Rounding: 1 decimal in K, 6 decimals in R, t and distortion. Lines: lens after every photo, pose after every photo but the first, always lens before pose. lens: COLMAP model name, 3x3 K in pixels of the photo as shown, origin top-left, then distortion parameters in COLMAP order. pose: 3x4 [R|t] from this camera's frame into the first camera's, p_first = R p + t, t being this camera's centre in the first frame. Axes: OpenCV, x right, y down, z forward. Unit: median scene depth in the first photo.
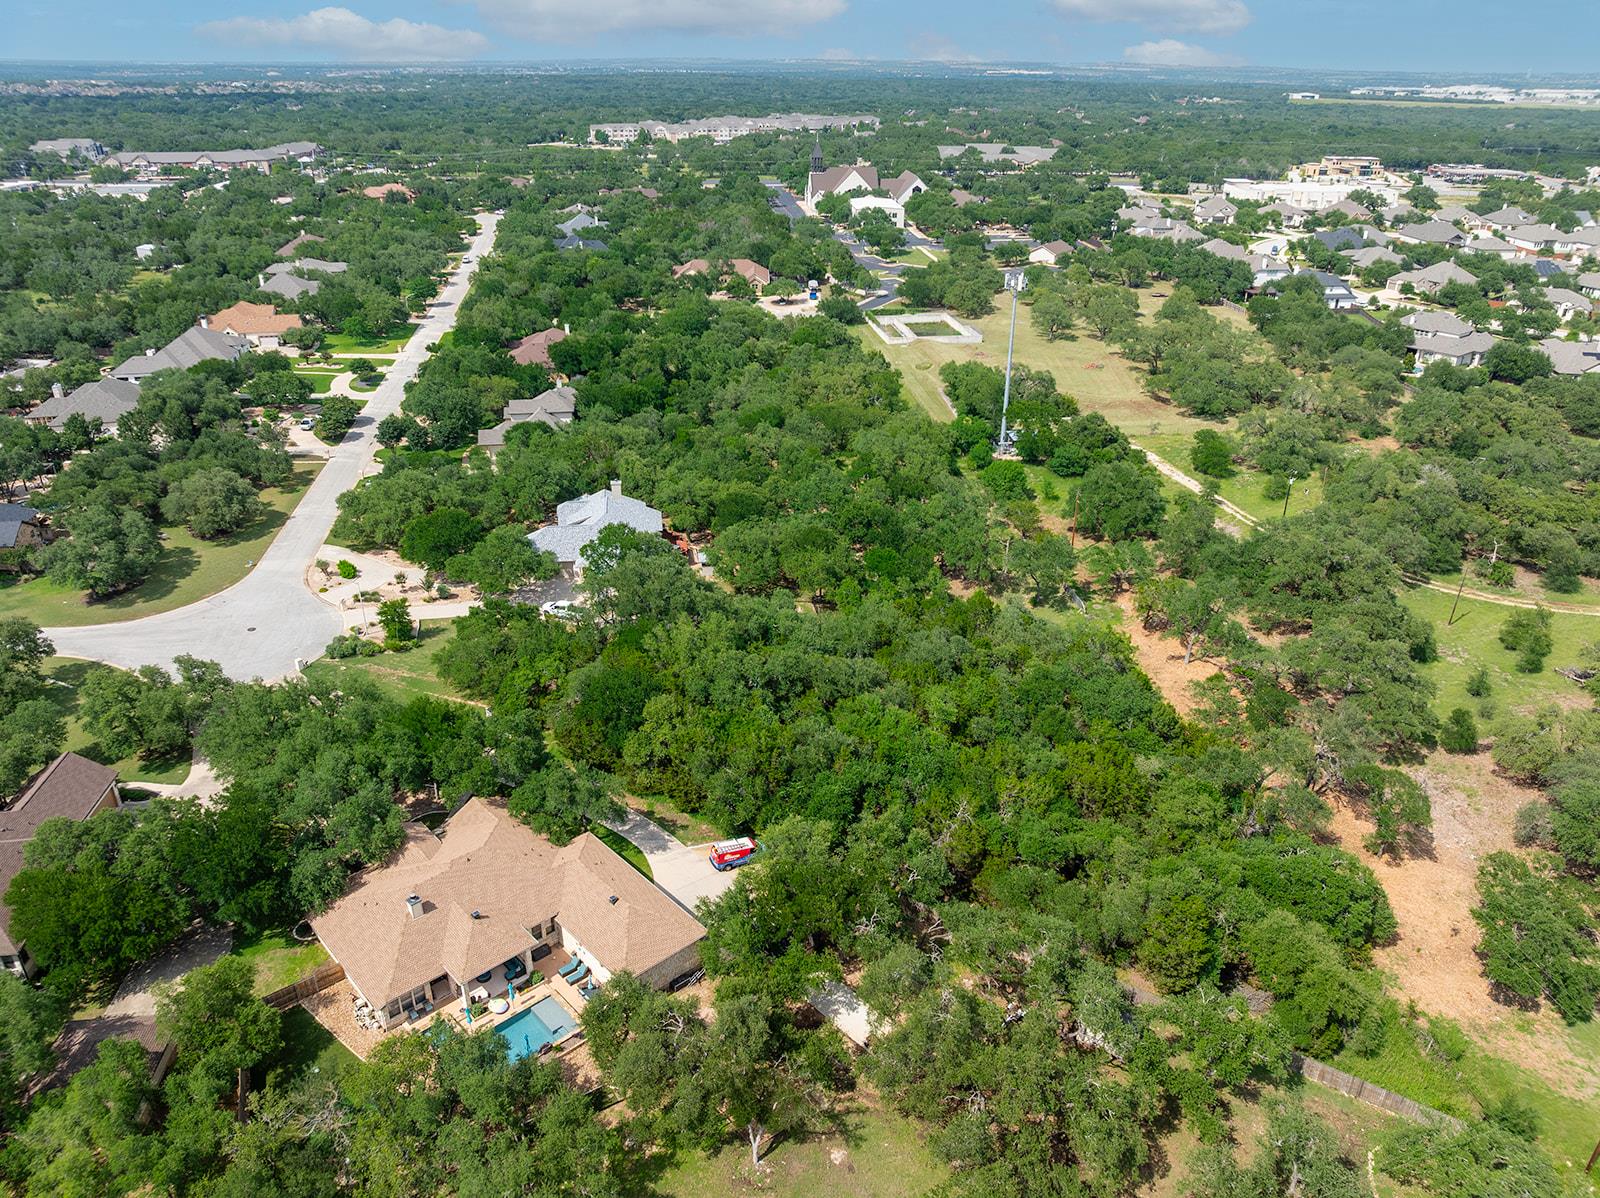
lens RADIAL K [[1135.6, 0, 800.0], [0, 1135.6, 599.0], [0, 0, 1]] dist [-0.064200, 0.031951]
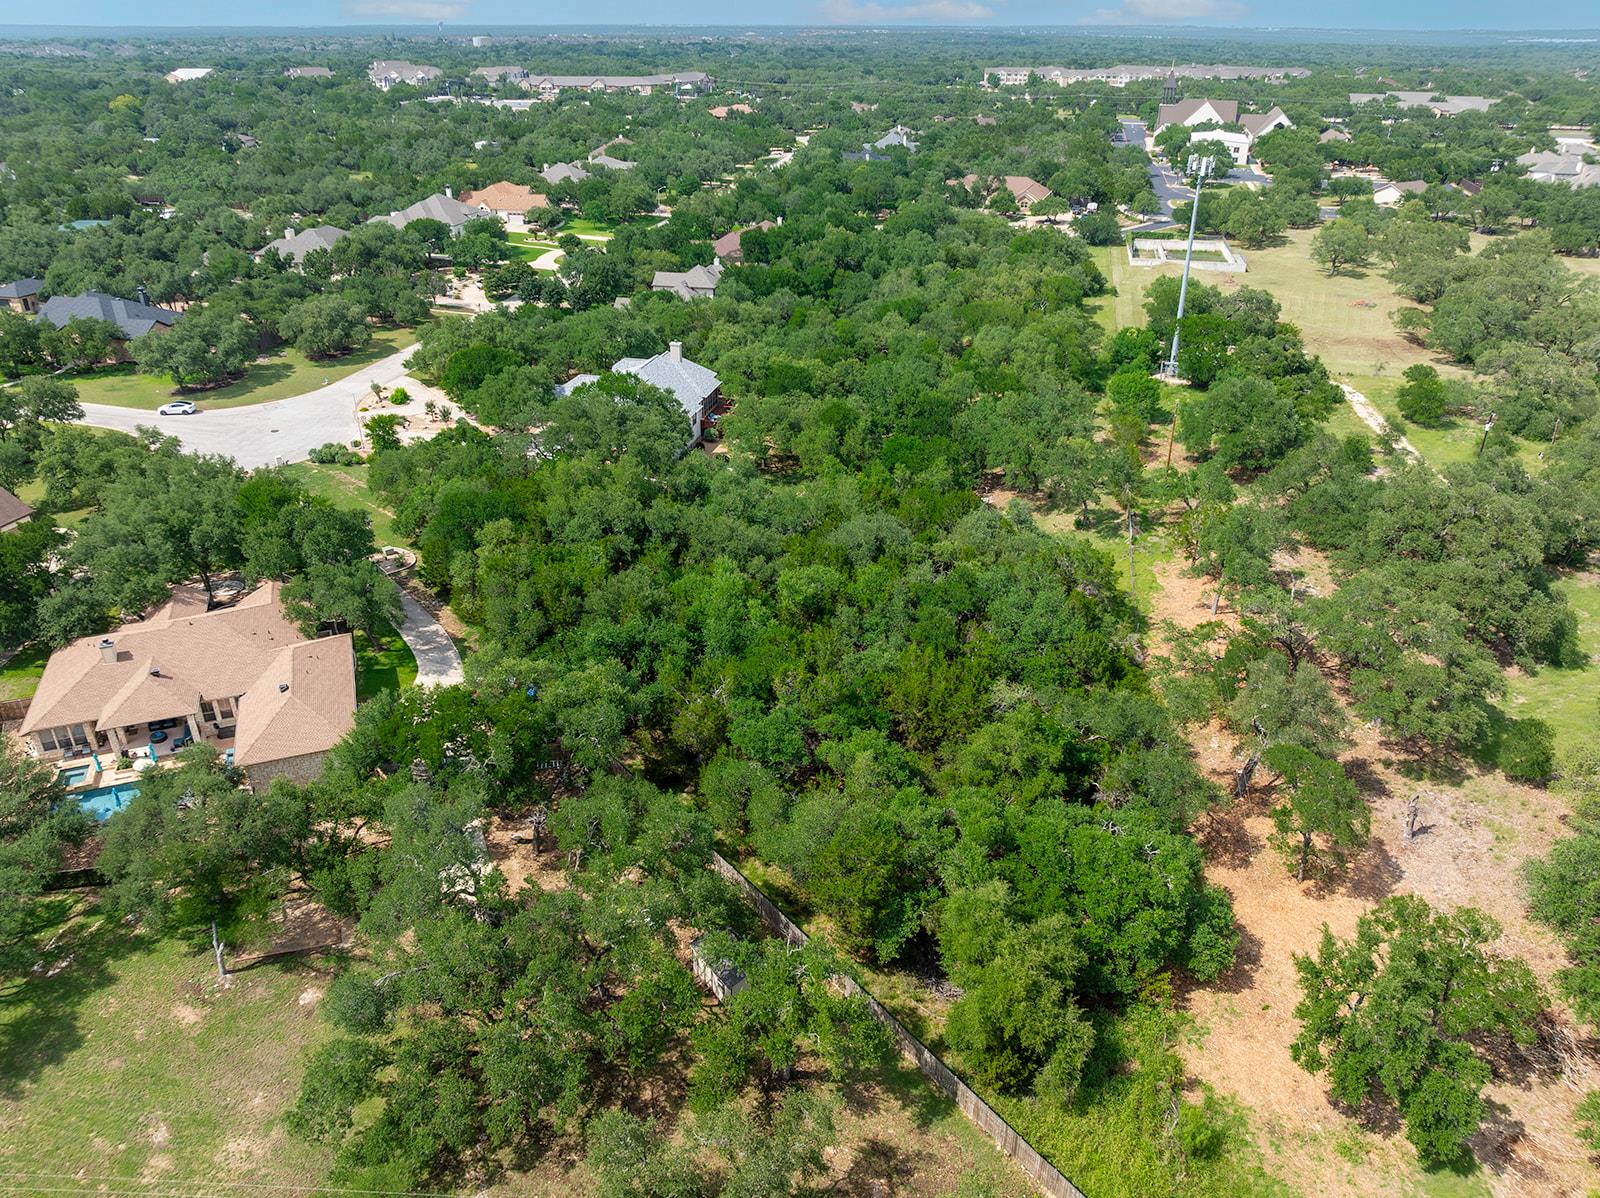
lens RADIAL K [[1135.6, 0, 800.0], [0, 1135.6, 599.0], [0, 0, 1]] dist [-0.064200, 0.031951]
pose [[0.929853, 0.162013, -0.330341, 0.157728], [-0.154365, 0.986776, 0.049444, 0.025293], [0.333983, 0.005018, 0.942566, 0.082982]]
